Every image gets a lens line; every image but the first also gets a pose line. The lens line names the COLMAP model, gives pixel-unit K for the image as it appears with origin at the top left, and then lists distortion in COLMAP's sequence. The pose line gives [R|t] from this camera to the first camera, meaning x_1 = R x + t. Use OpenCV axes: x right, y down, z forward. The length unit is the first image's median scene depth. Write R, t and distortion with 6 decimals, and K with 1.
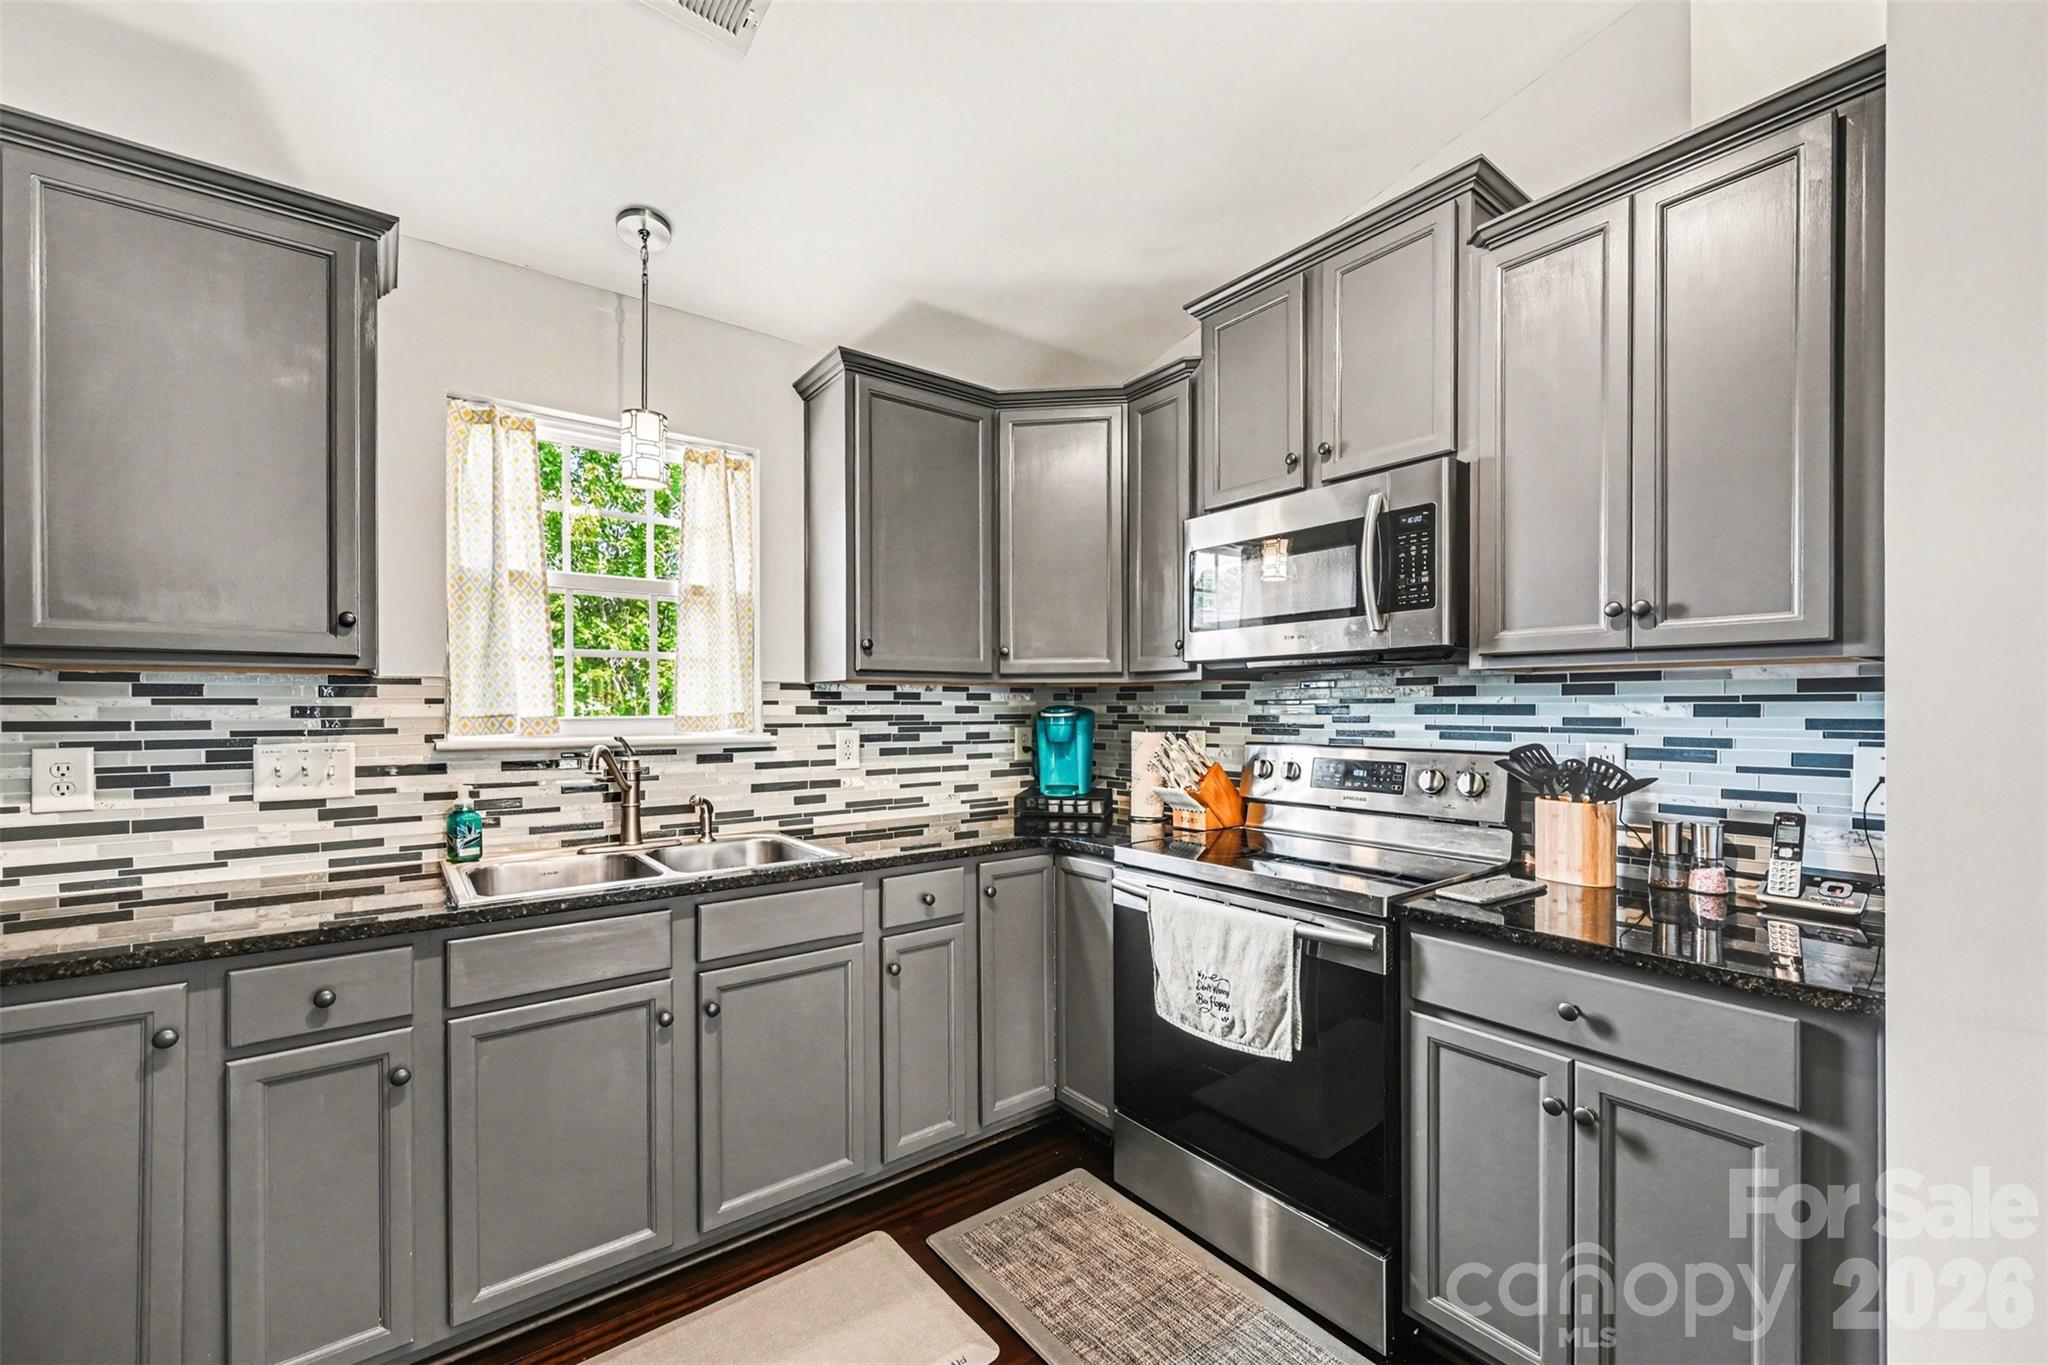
lens RADIAL K [[815.8, 0, 1020.6], [0, 815.8, 693.1], [0, 0, 1]] dist [-0.000836, 0.000057]
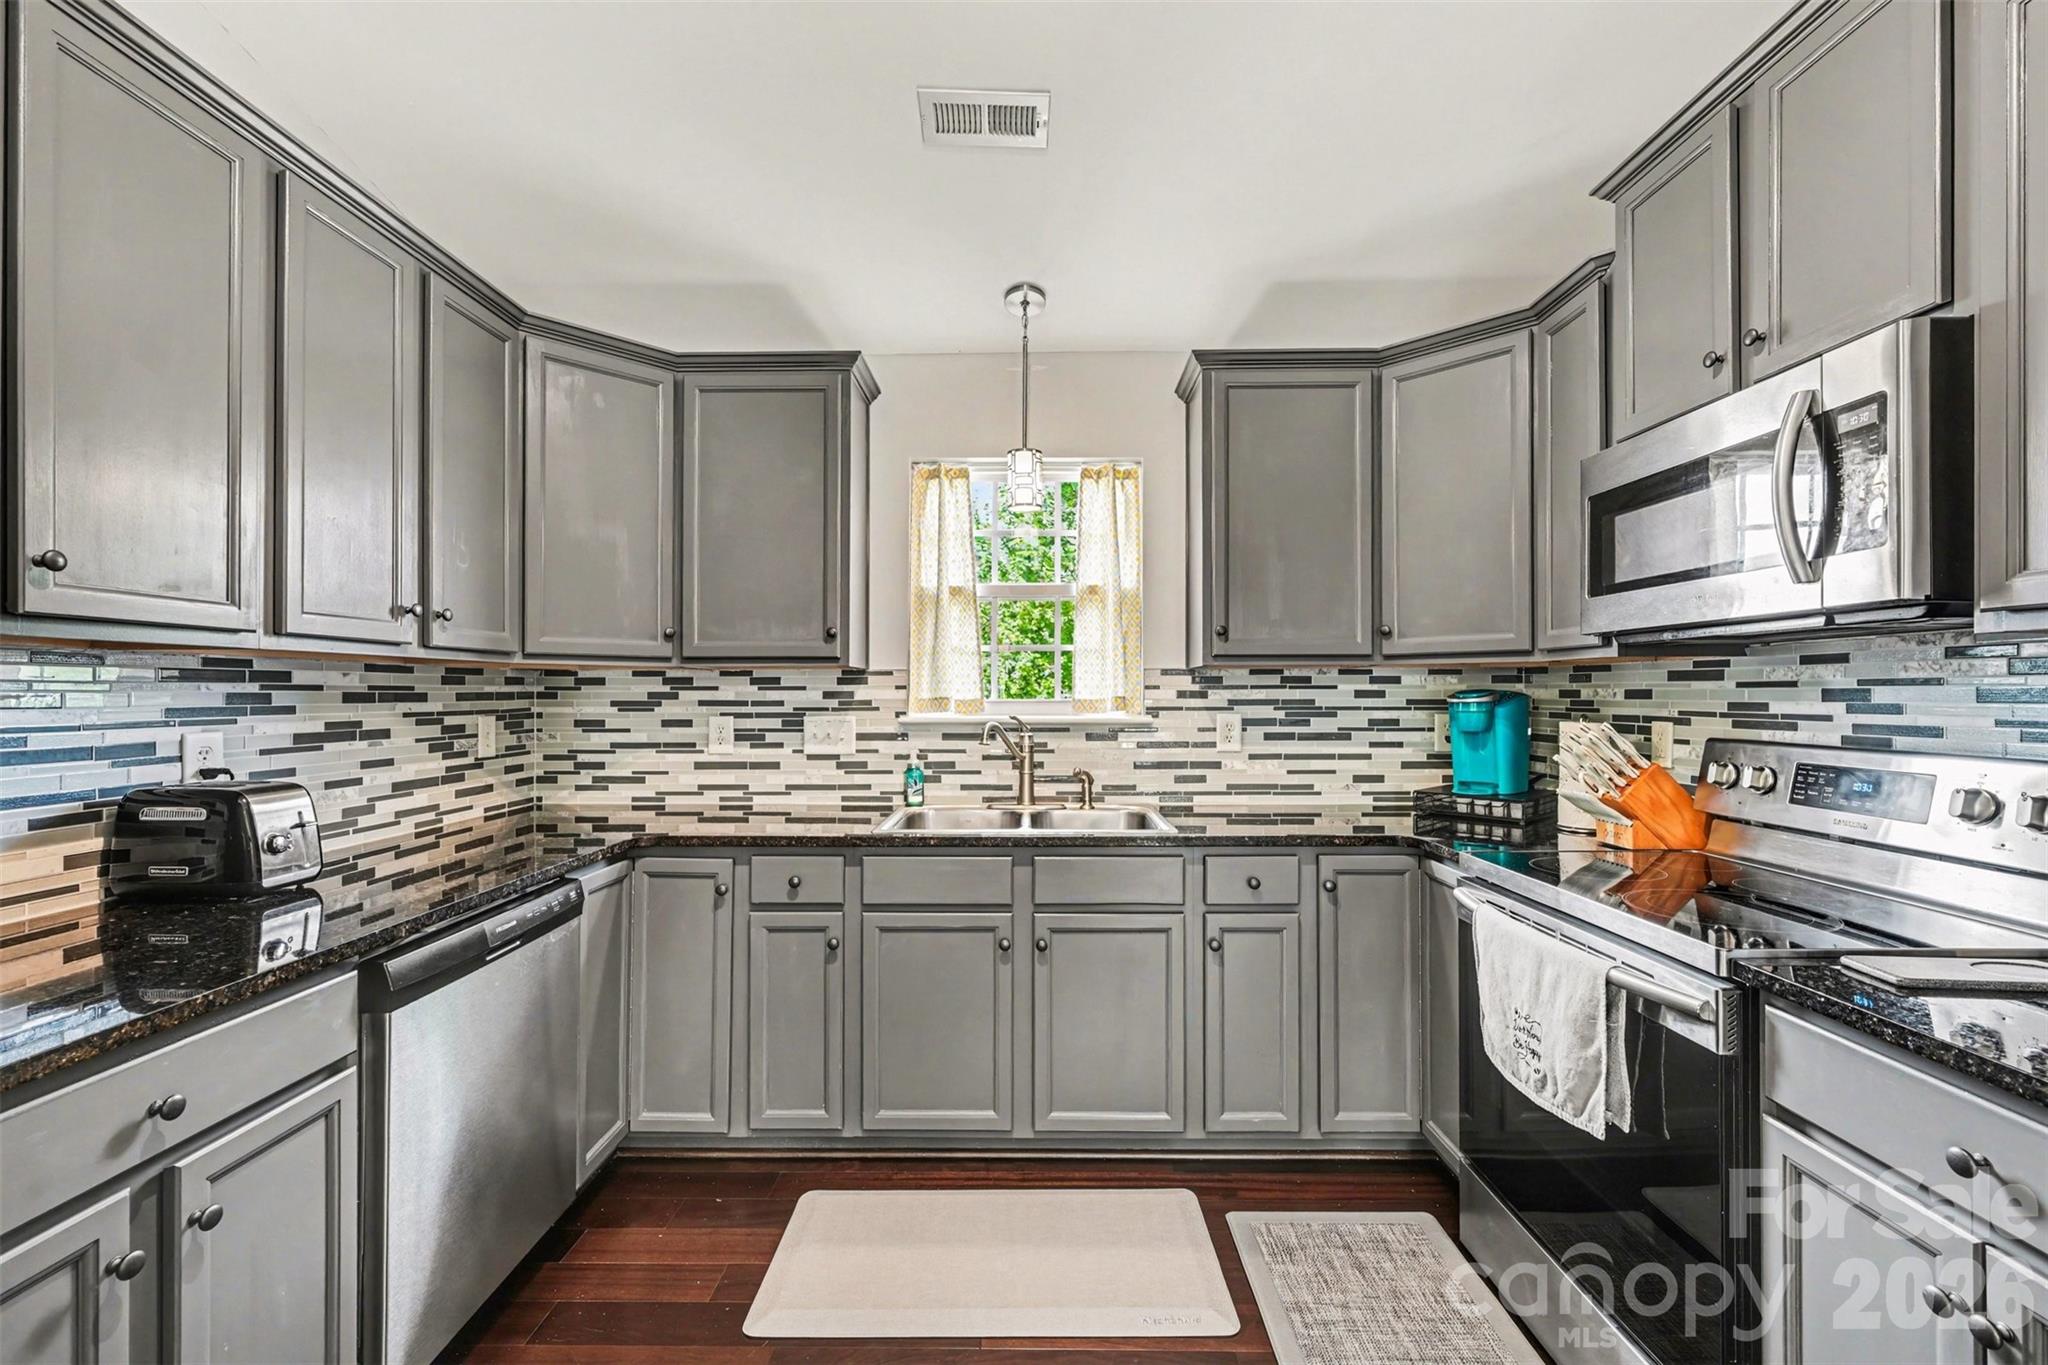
lens RADIAL K [[844.7, 0, 1029.3], [0, 844.7, 665.7], [0, 0, 1]] dist [-0.001396, -0.000080]
pose [[0.789899, -0.019114, -0.612938, 0.292675], [0.011476, 0.999800, -0.016388, -0.000714], [0.613129, 0.005910, 0.789961, 0.008418]]
